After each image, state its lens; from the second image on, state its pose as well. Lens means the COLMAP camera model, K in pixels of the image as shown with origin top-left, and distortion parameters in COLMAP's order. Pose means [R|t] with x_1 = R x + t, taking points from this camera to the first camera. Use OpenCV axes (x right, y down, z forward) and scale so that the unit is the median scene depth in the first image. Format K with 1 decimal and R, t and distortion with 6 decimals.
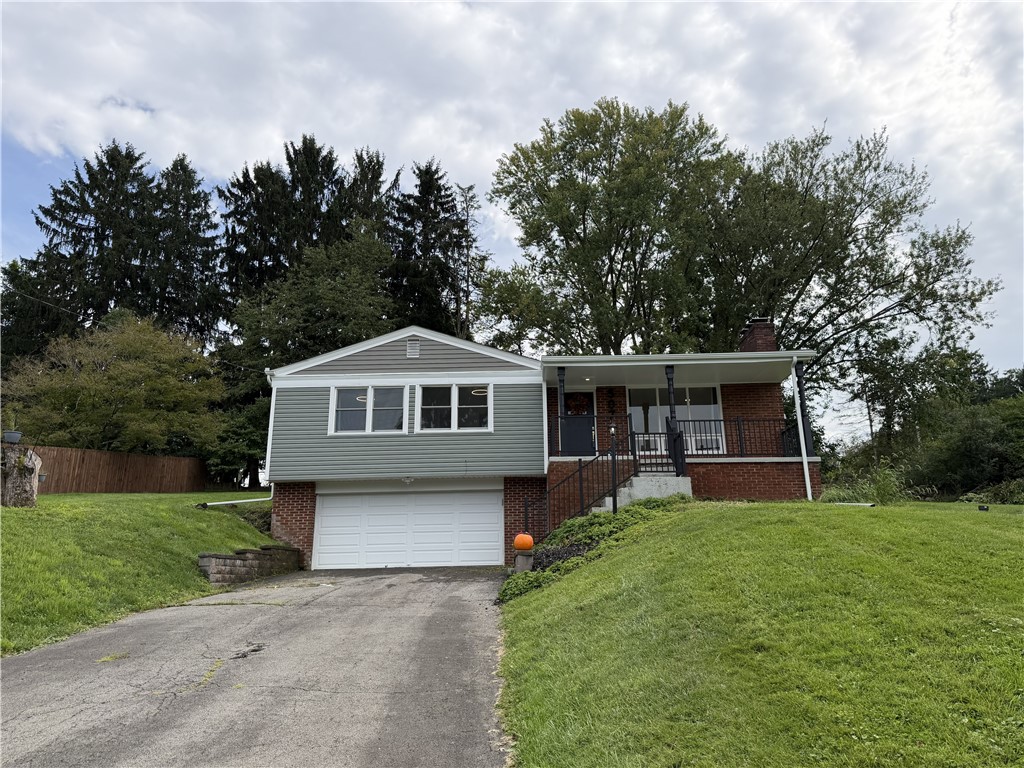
lens RADIAL K [[710.3, 0, 512.6], [0, 710.3, 360.0], [0, 0, 1]] dist [0.059194, -0.000234]
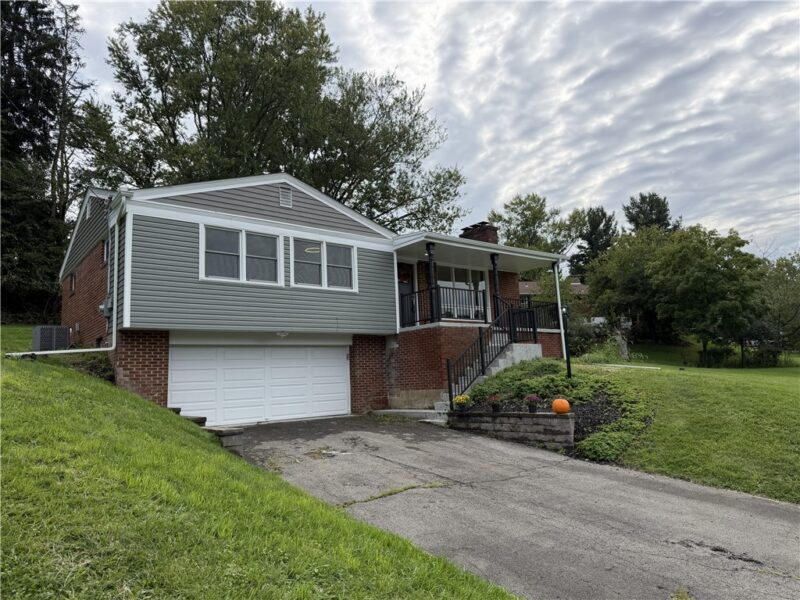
lens RADIAL K [[571.3, 0, 400.0], [0, 571.3, 300.0], [0, 0, 1]] dist [0.001459, -0.048788]
pose [[0.745859, 0.073945, 0.661986, -0.531705], [-0.159352, 0.984769, 0.069541, 0.042197], [-0.646762, -0.157357, 0.746283, 0.317039]]
